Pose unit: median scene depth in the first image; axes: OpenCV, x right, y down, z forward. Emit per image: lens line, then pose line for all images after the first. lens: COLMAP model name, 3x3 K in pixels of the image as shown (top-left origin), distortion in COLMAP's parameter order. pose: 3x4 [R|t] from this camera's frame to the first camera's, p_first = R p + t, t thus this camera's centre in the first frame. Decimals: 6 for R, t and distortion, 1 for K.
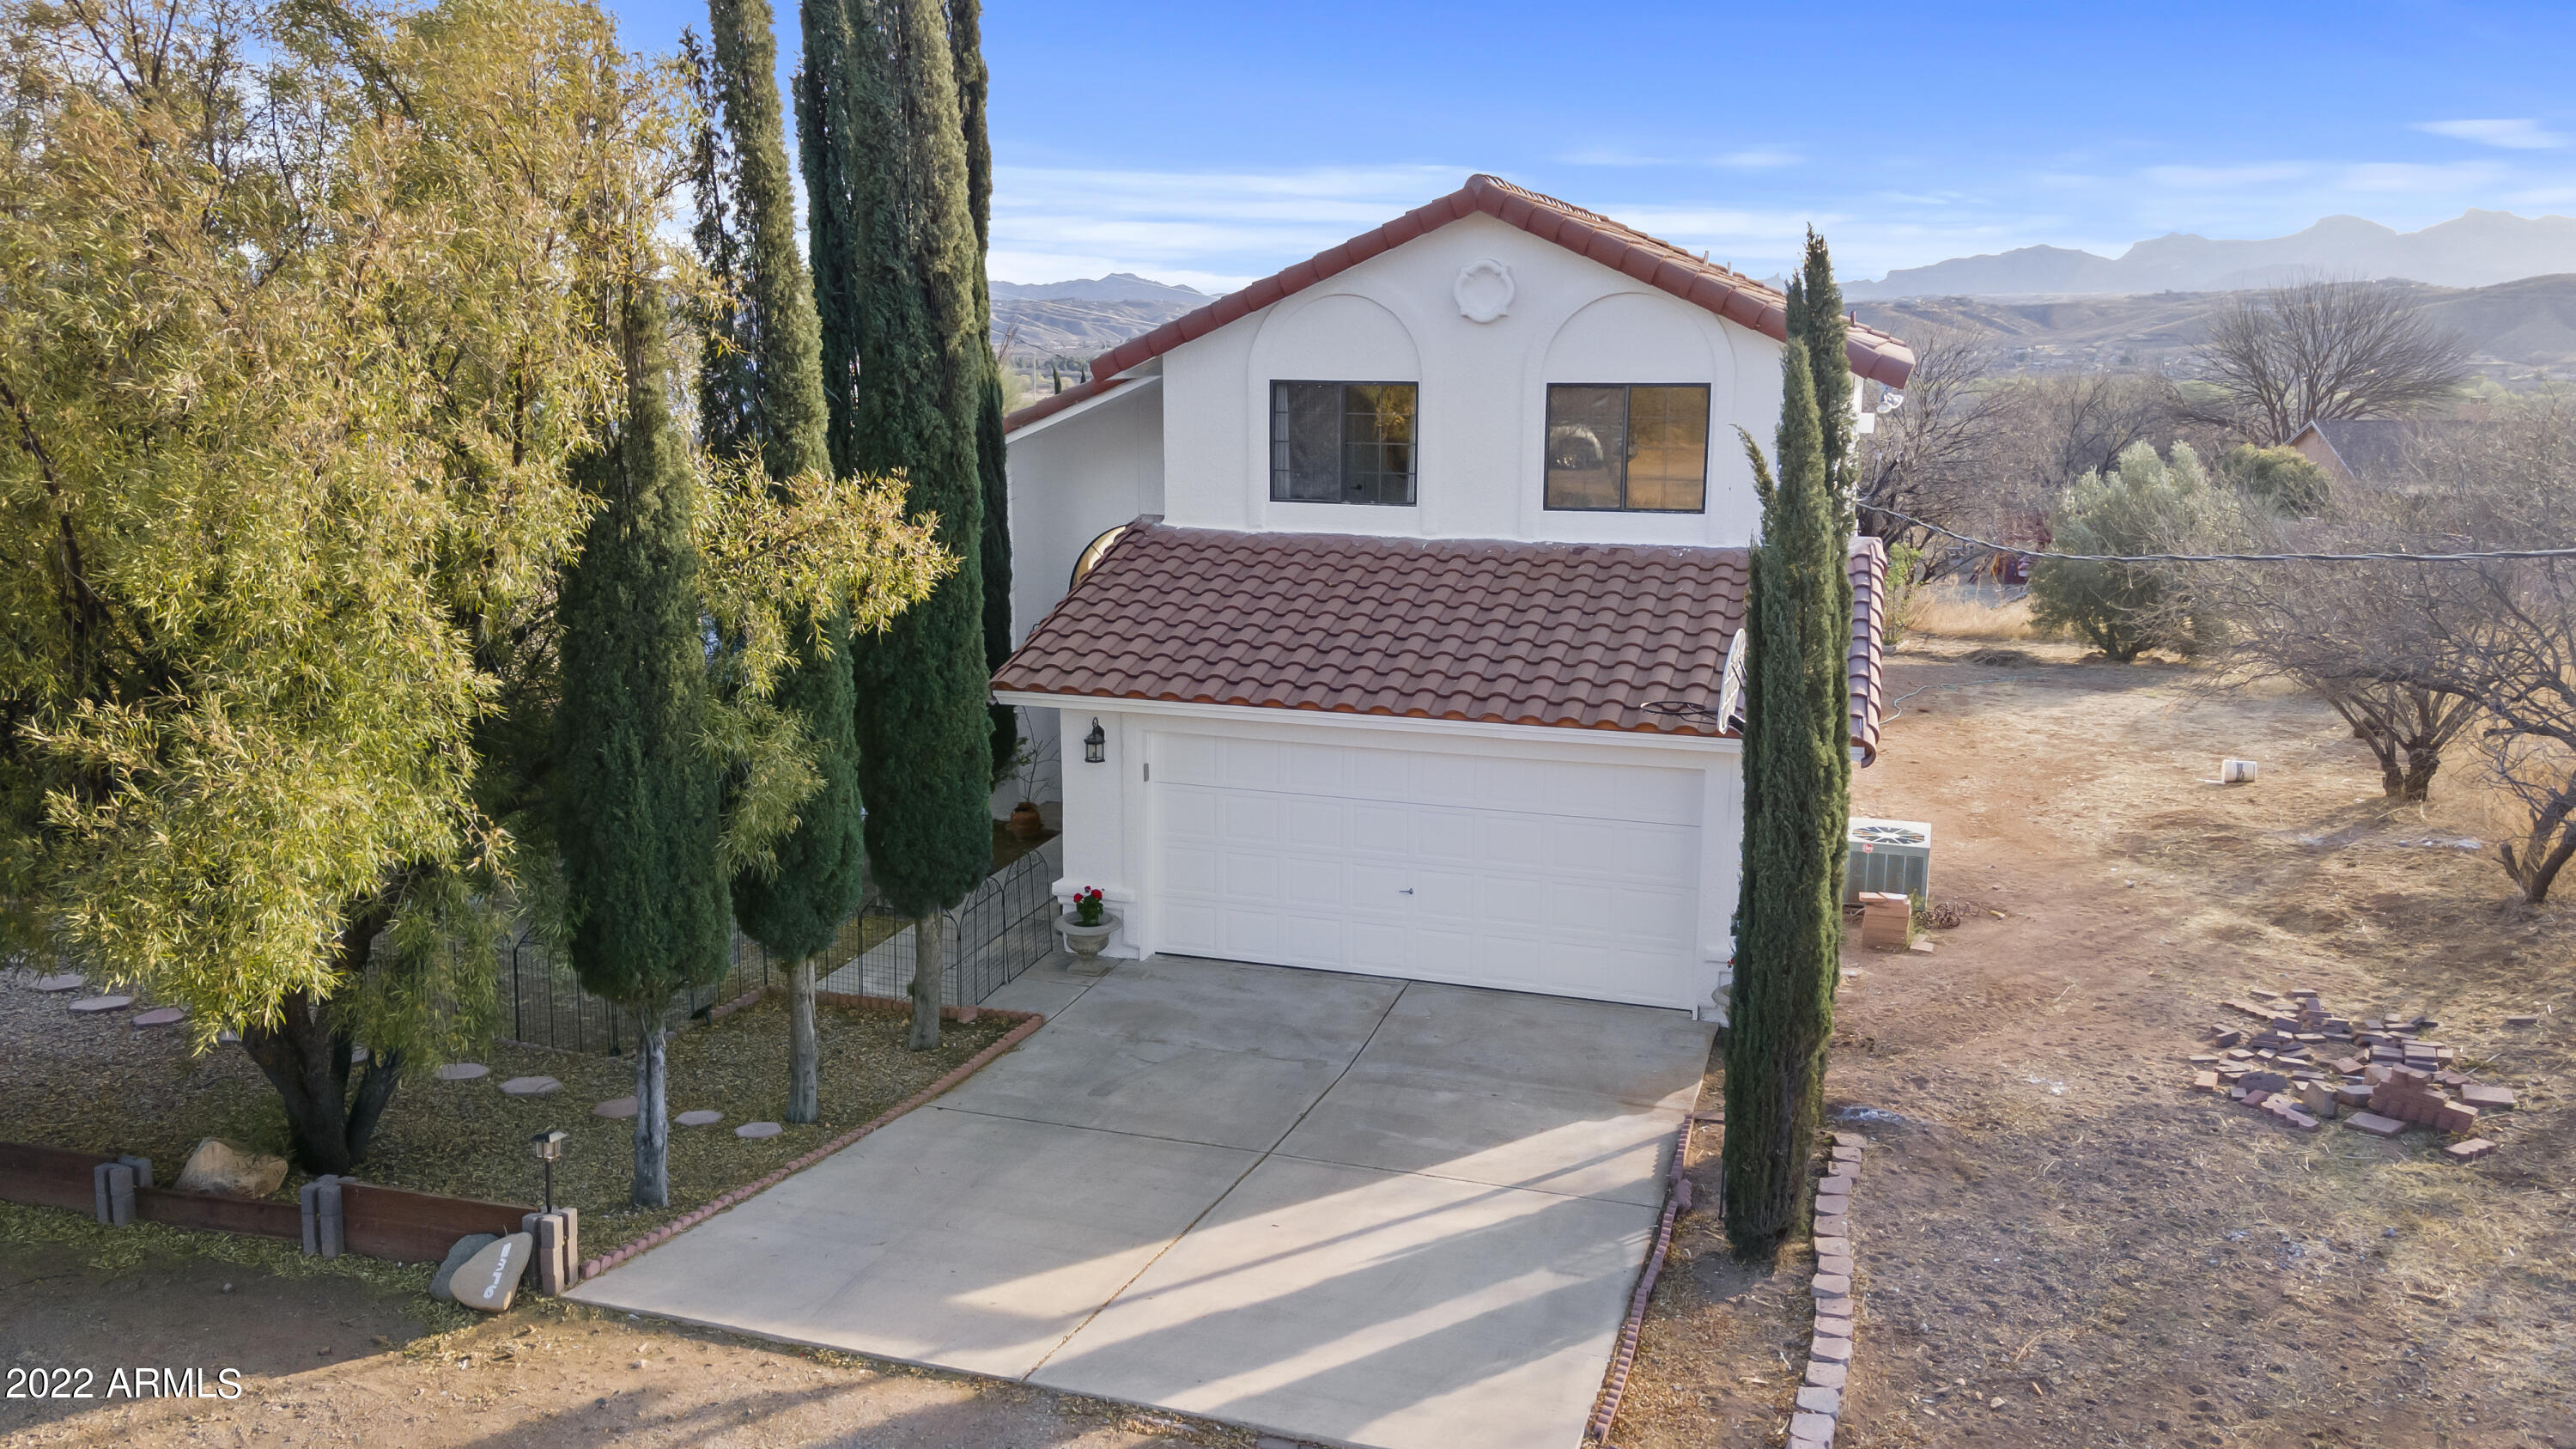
lens RADIAL K [[1877.6, 0, 1298.2], [0, 1877.6, 729.9], [0, 0, 1]] dist [0.039745, 0.024507]
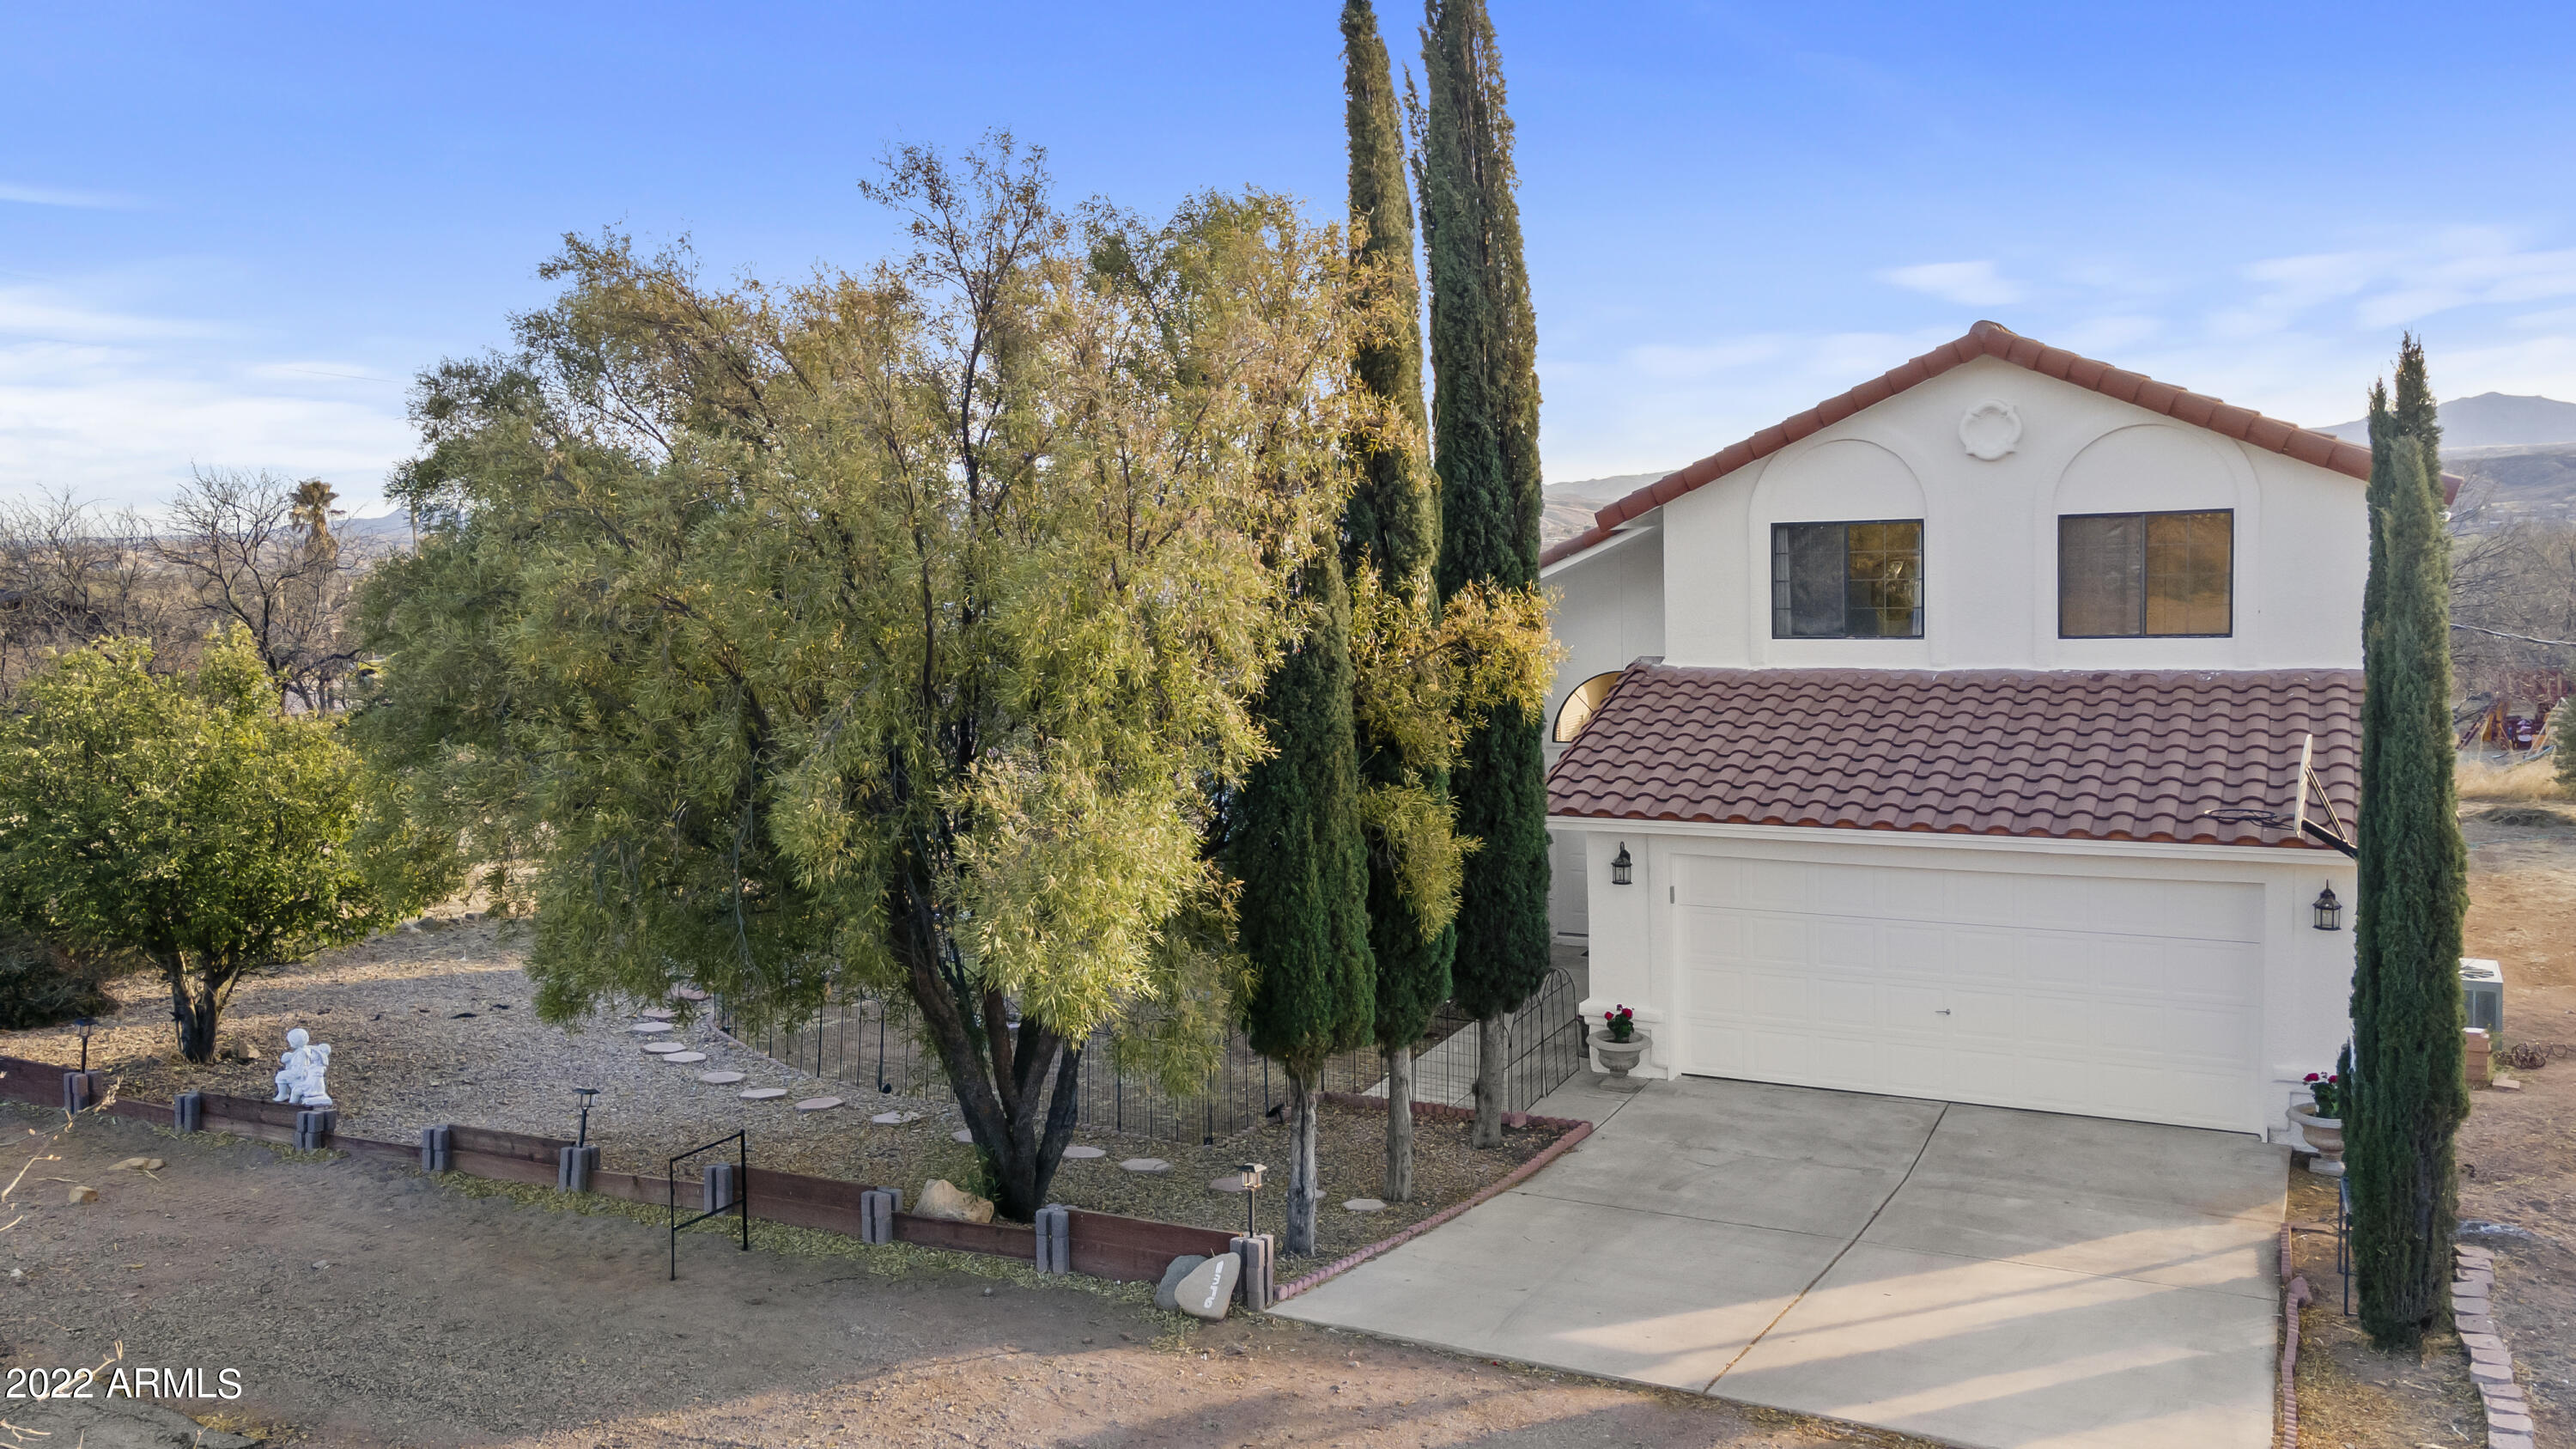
lens RADIAL K [[2008.4, 0, 1275.4], [0, 2008.4, 717.6], [0, 0, 1]] dist [0.041577, 0.029452]
pose [[0.986759, -0.017814, -0.161215, -0.137785], [-0.001179, 0.993136, -0.116955, 0.066173], [0.162192, 0.115597, 0.979965, -0.164159]]
